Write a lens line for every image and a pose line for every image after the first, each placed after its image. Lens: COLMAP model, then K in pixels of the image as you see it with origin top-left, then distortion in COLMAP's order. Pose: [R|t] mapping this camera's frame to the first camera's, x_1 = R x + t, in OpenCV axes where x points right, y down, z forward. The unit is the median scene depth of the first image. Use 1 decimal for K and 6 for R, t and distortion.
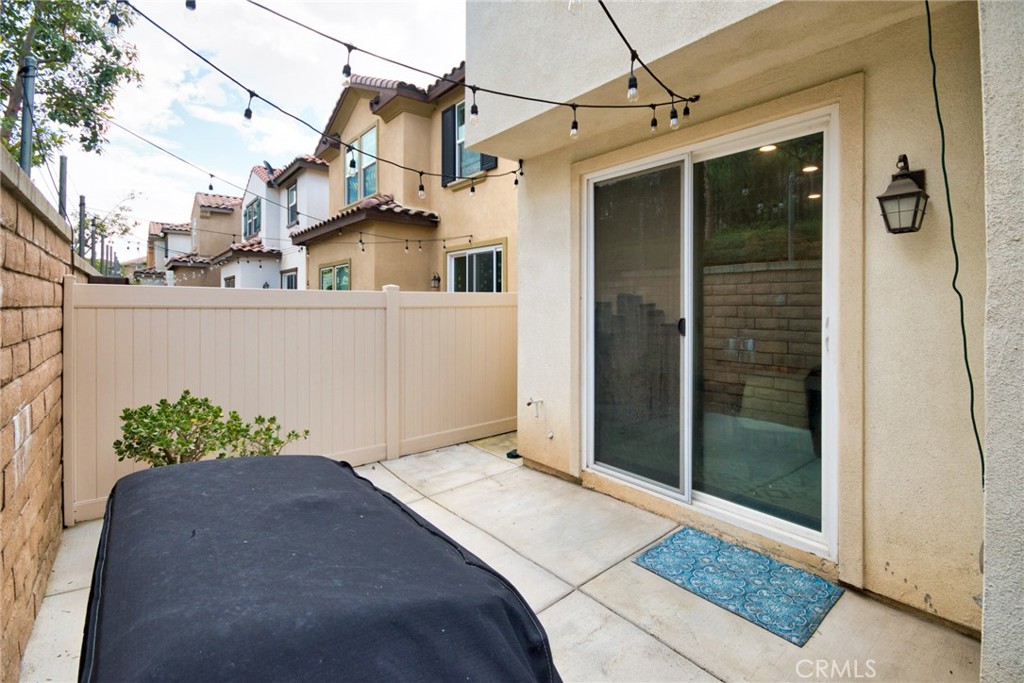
lens RADIAL K [[452.8, 0, 513.5], [0, 452.8, 305.7], [0, 0, 1]] dist [-0.003165, -0.000325]
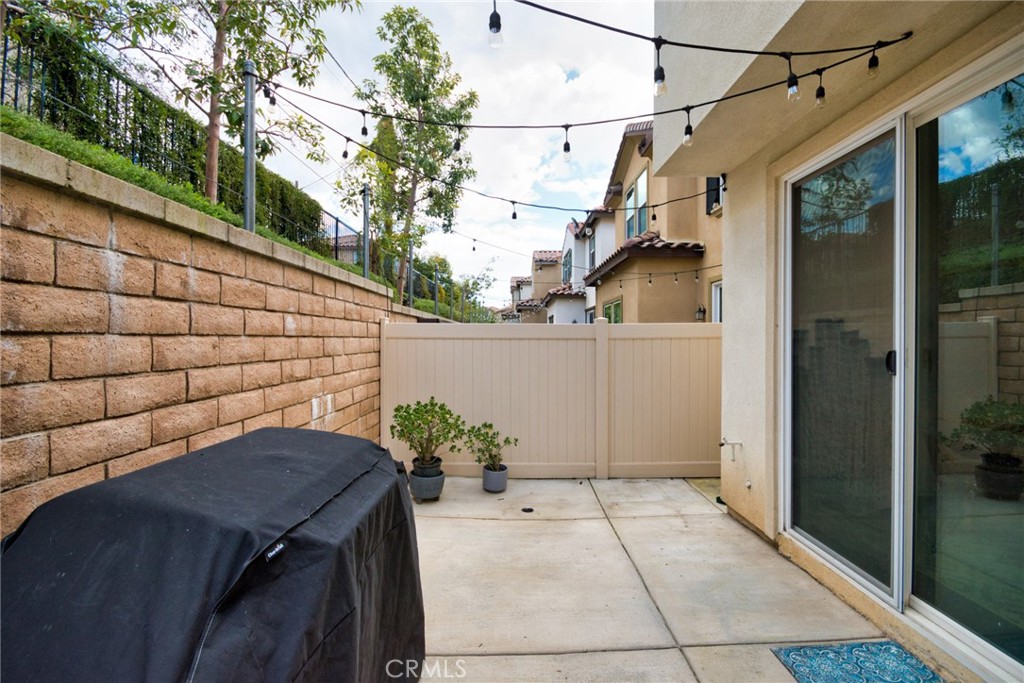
lens RADIAL K [[434.8, 0, 527.0], [0, 434.8, 341.7], [0, 0, 1]] dist [0.015741, -0.013946]
pose [[0.792780, 0.002199, -0.609504, 0.271570], [0.000518, 0.999991, 0.004281, 0.008667], [0.609508, -0.003710, 0.792771, 0.081996]]
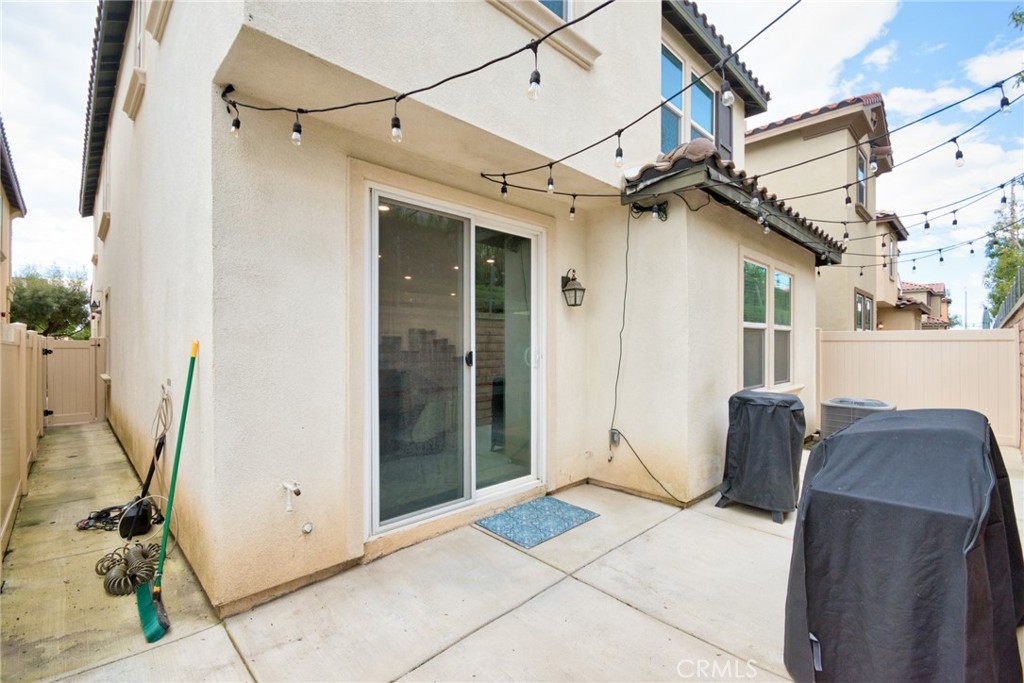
lens RADIAL K [[454.0, 0, 511.8], [0, 454.0, 345.0], [0, 0, 1]] dist [0.023110, -0.016037]
pose [[-0.071836, -0.005501, 0.997401, -0.673382], [-0.000164, 0.999985, 0.005503, 0.003191], [-0.997416, 0.000232, -0.071836, 0.788563]]
